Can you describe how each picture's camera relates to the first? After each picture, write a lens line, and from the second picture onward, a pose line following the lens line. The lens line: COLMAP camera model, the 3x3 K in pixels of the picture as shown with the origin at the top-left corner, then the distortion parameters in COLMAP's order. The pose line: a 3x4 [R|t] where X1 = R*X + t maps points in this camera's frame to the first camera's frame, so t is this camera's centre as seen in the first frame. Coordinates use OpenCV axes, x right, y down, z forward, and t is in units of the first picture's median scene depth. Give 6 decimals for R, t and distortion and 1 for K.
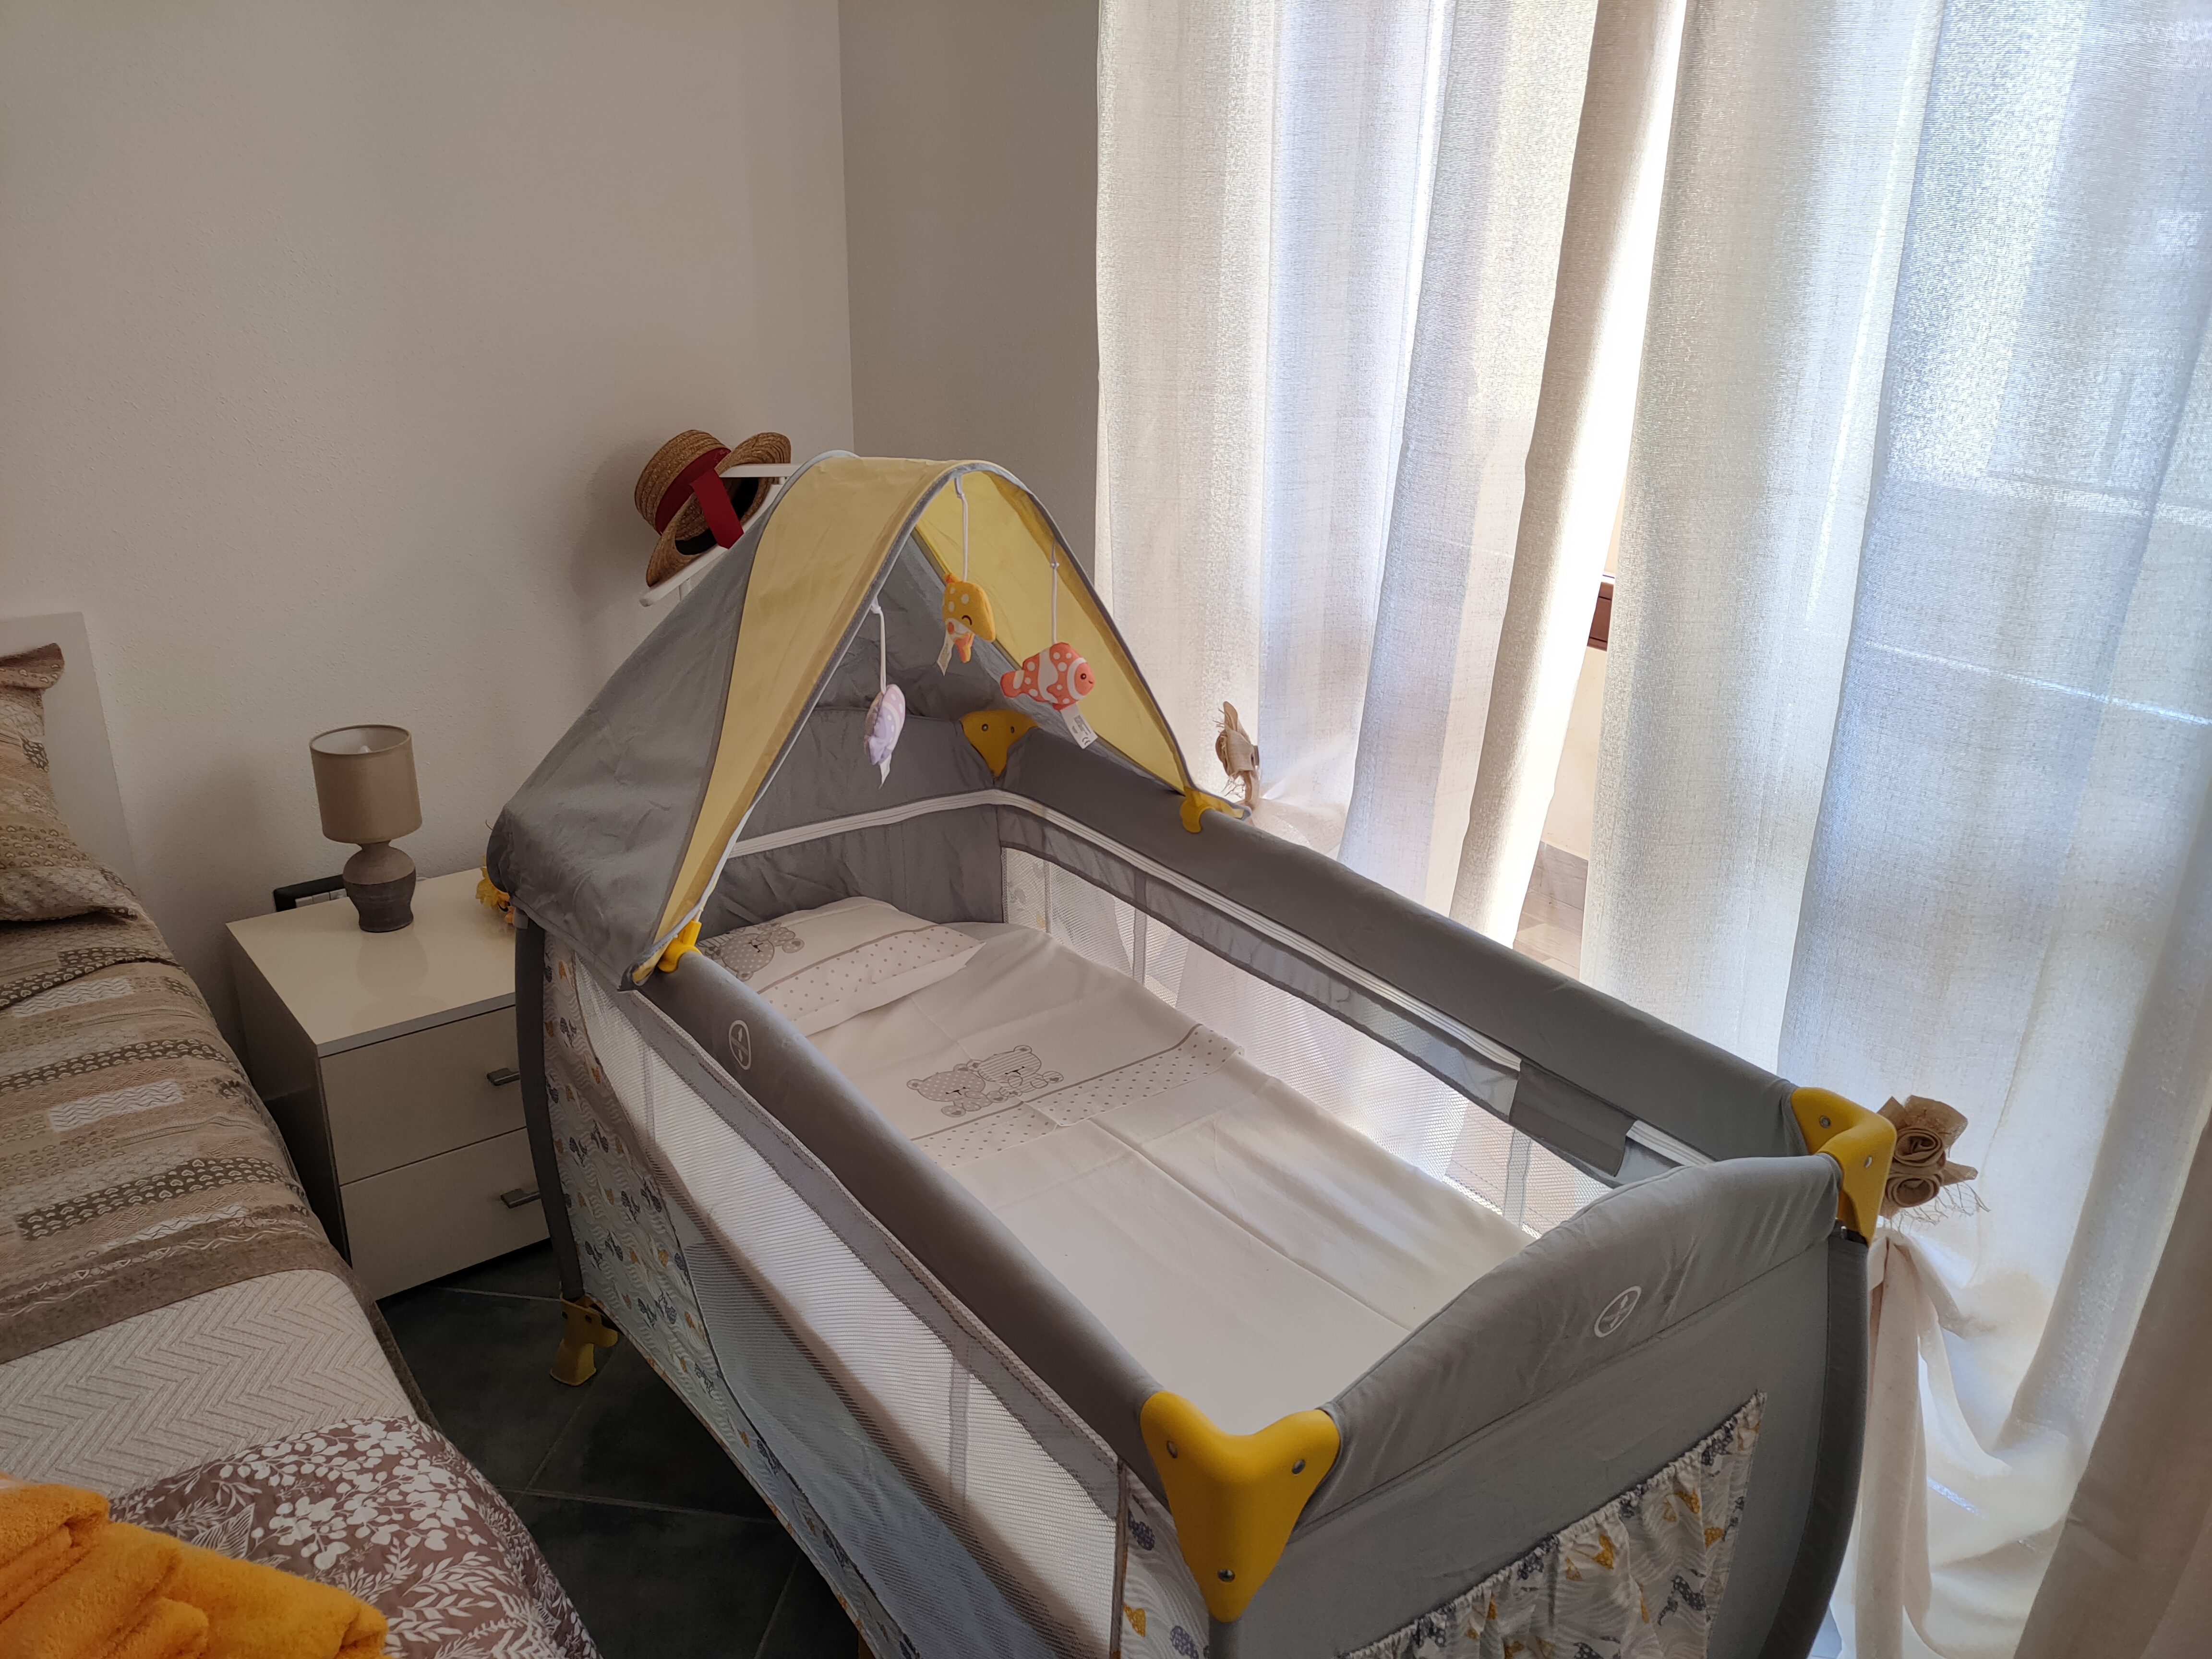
lens RADIAL K [[1732.6, 0, 1066.8], [0, 1732.6, 826.4], [0, 0, 1]] dist [0.052461, -0.010335]
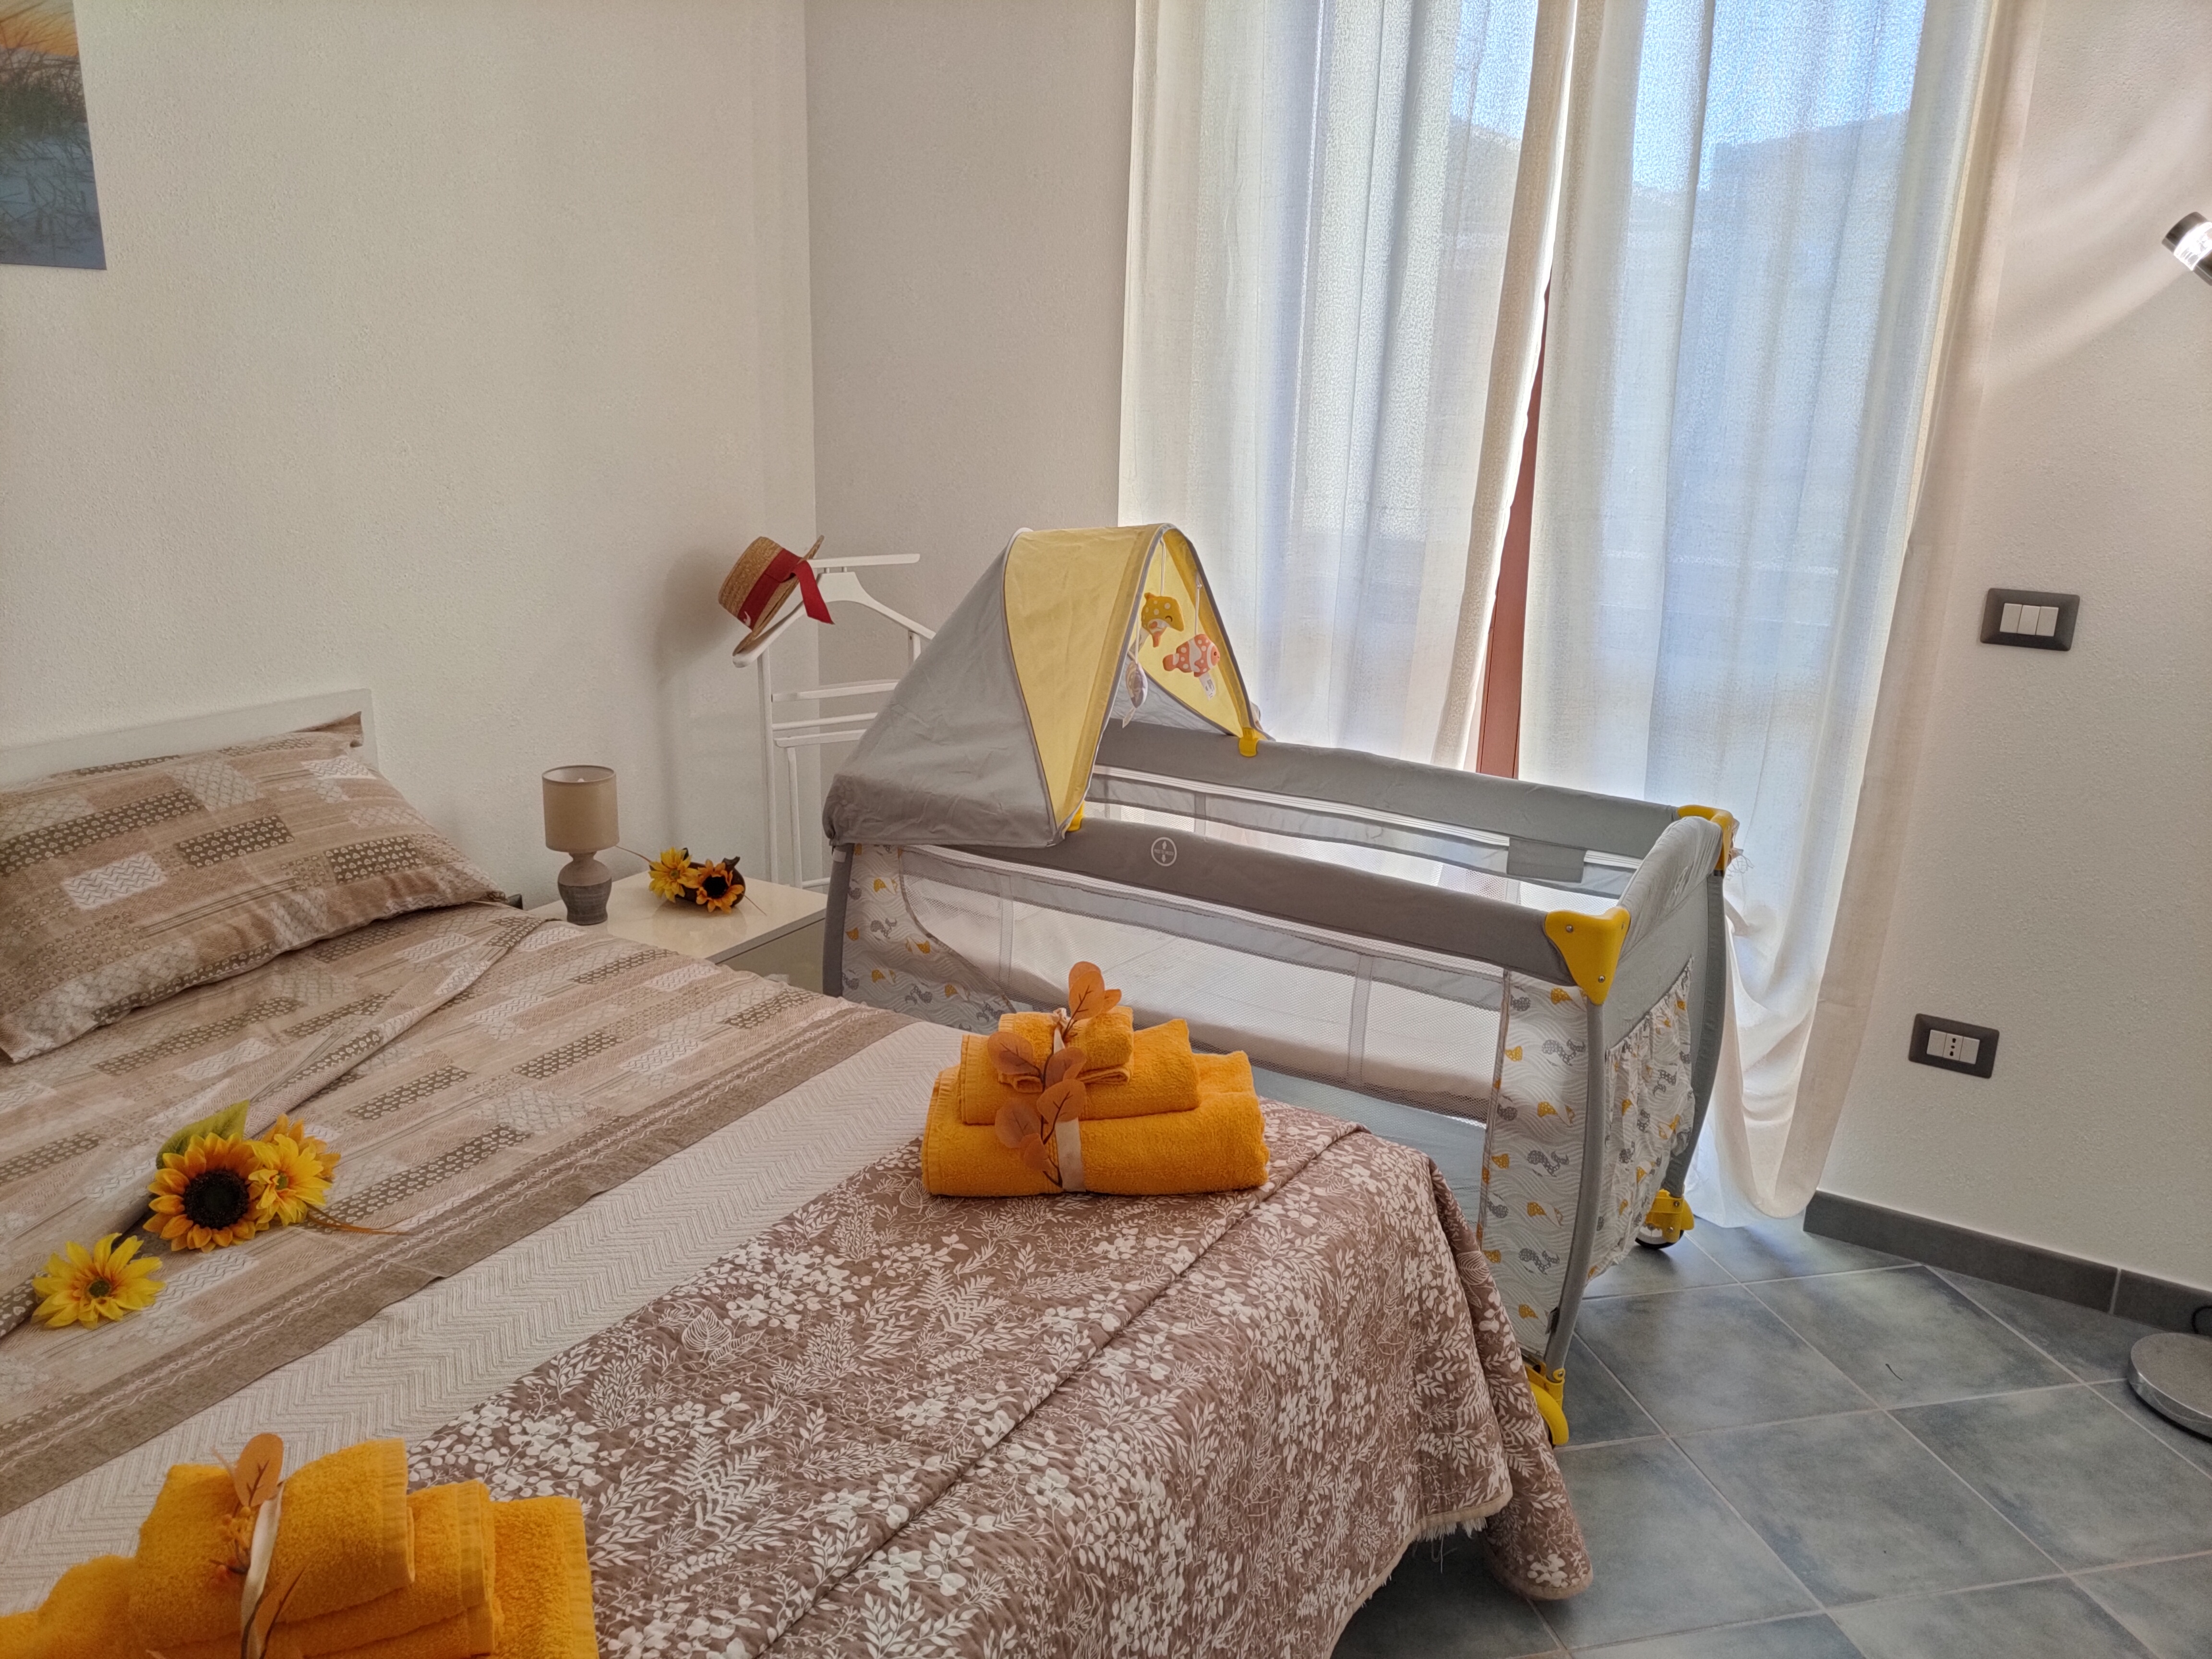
lens RADIAL K [[1732.6, 0, 1101.6], [0, 1732.6, 827.6], [0, 0, 1]] dist [0.052461, -0.010335]
pose [[0.925944, -0.099083, 0.364432, -0.727817], [0.128647, 0.990011, -0.057697, 0.161930], [-0.355075, 0.100307, 0.929441, -0.478923]]
